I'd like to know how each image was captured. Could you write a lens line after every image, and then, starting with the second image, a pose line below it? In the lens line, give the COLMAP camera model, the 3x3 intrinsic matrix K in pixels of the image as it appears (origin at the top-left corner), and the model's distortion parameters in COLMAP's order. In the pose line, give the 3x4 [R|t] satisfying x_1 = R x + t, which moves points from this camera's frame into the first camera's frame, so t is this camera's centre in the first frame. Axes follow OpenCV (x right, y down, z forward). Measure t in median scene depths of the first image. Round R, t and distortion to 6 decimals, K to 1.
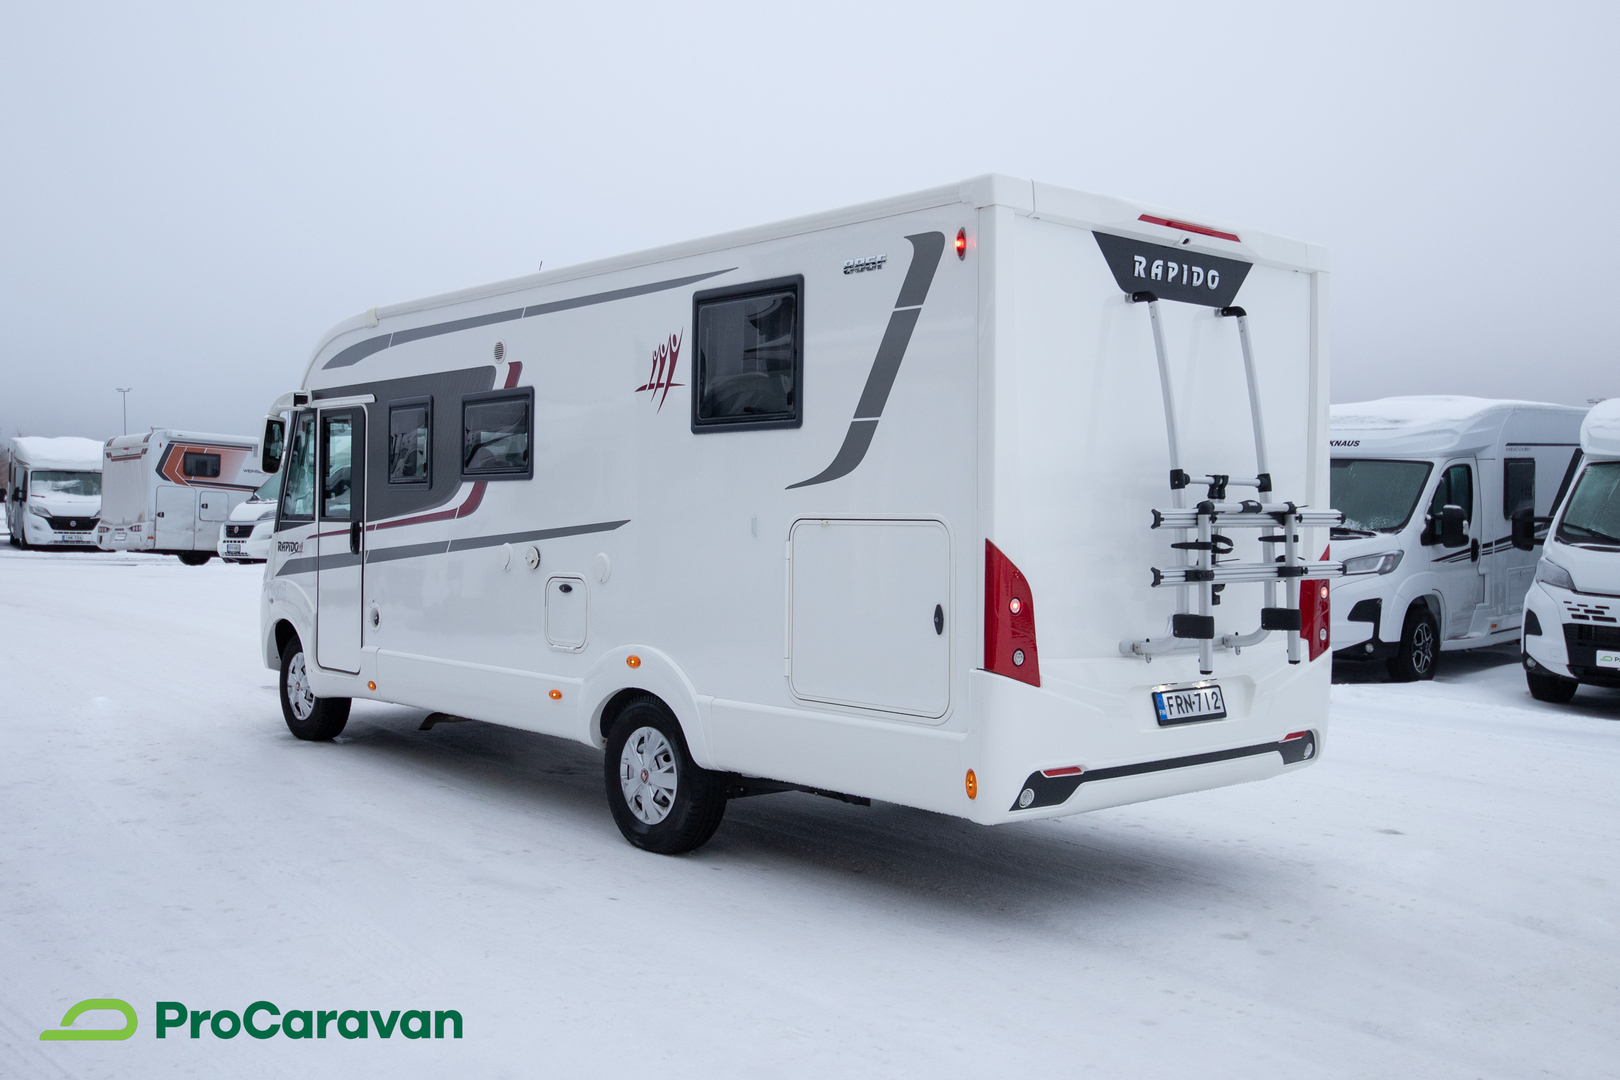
lens RADIAL K [[1558.9, 0, 810.0], [0, 1558.9, 540.0], [0, 0, 1]] dist [0.002183, -0.000658]
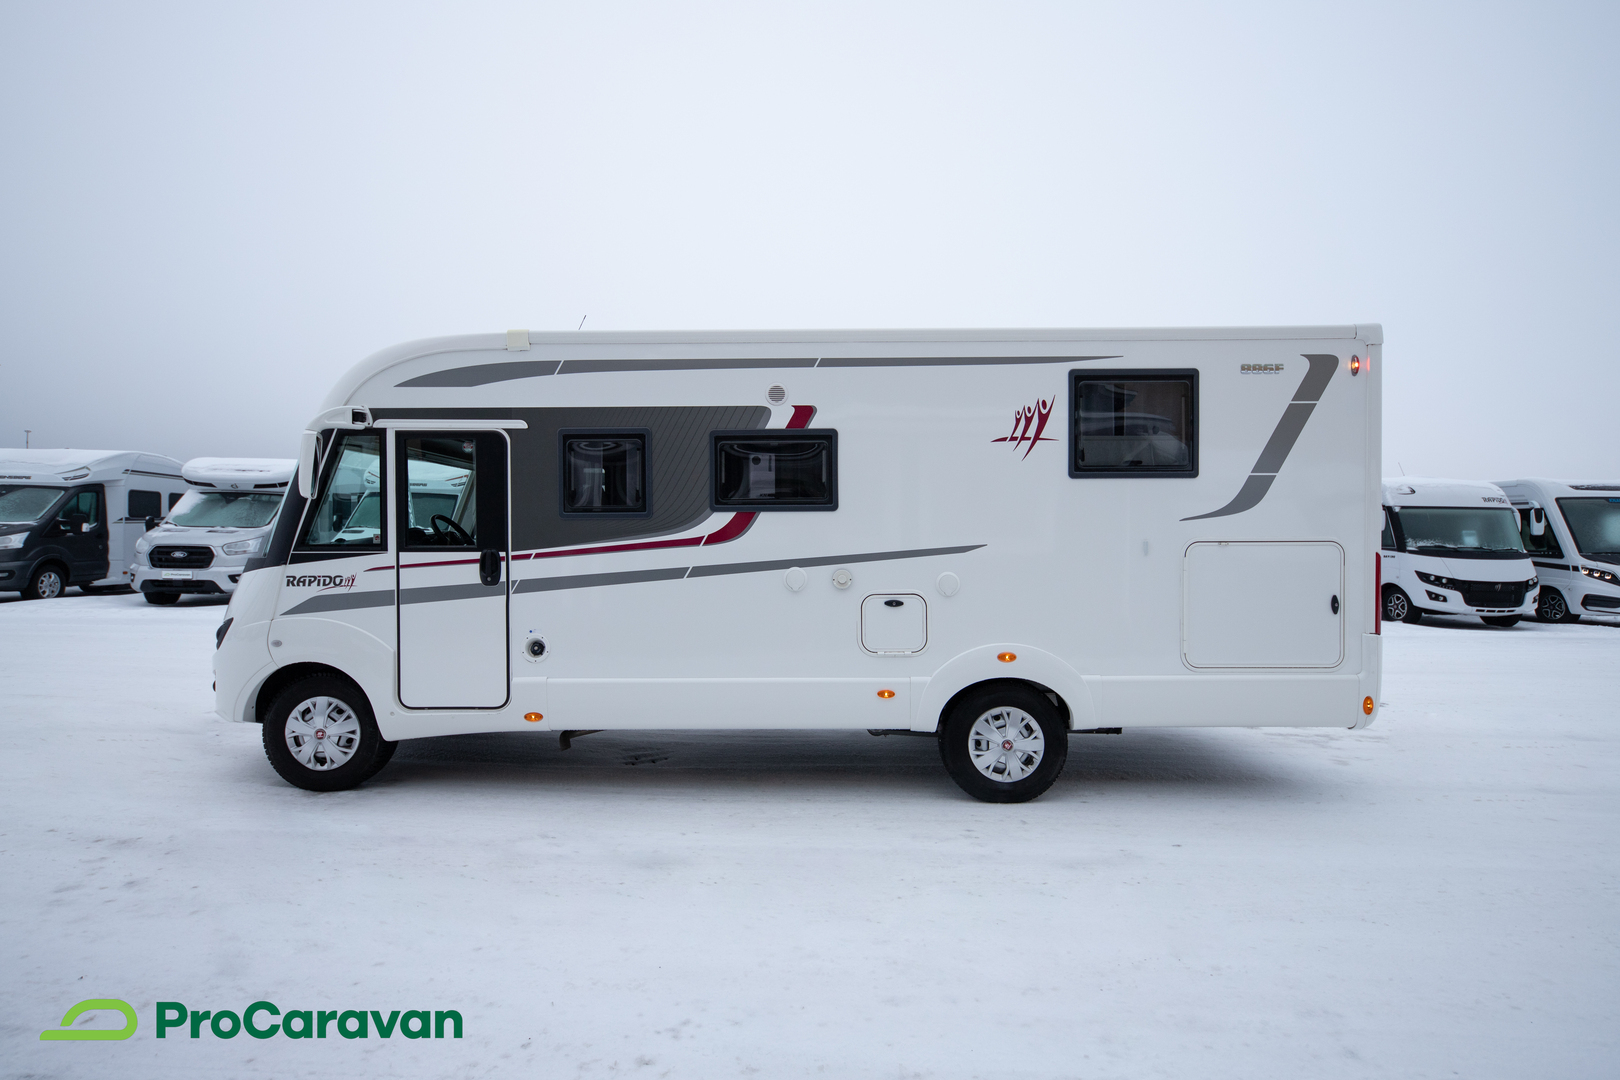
lens RADIAL K [[748.0, 0, 811.6], [0, 748.0, 575.1], [0, 0, 1]] dist [-0.023776, 0.048464]
pose [[0.662740, -0.032730, 0.748134, -0.661794], [0.018937, 0.999457, 0.026950, -0.007255], [-0.748610, -0.003693, 0.663000, 0.714260]]
